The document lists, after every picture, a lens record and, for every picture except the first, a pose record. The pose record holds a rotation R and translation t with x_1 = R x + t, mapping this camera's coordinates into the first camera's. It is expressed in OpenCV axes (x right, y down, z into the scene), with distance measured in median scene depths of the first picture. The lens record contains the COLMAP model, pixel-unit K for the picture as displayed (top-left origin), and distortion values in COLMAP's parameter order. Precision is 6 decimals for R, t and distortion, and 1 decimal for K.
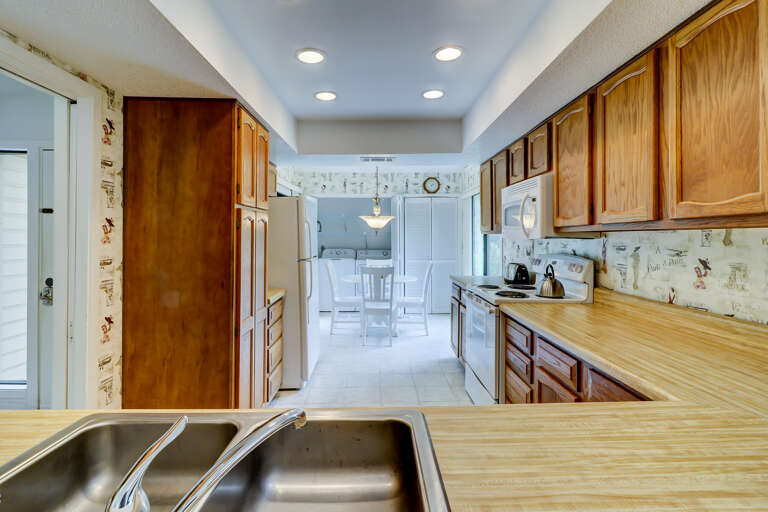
lens RADIAL K [[366.4, 0, 388.5], [0, 366.4, 238.7], [0, 0, 1]] dist [0.002870, 0.000361]
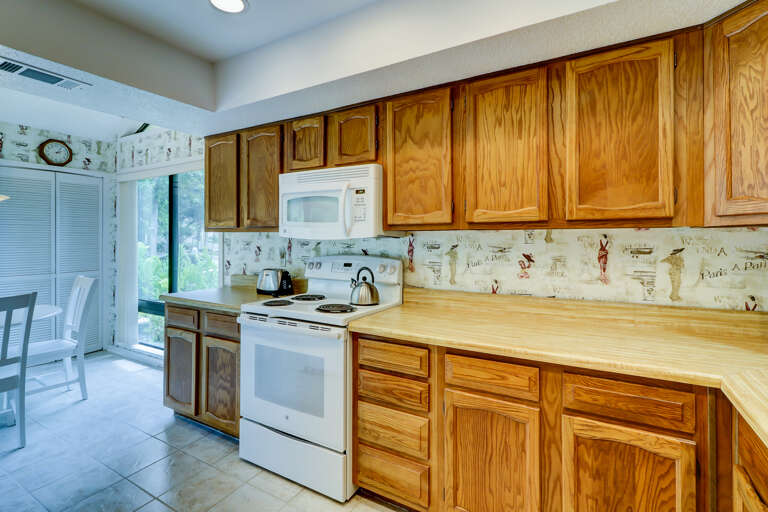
lens RADIAL K [[366.4, 0, 388.4], [0, 366.4, 234.3], [0, 0, 1]] dist [0.002870, 0.000361]
pose [[0.524572, 0.009124, 0.851317, -0.336231], [0.002835, 0.999918, -0.012464, 0.003472], [-0.851361, 0.008952, 0.524504, 0.592160]]
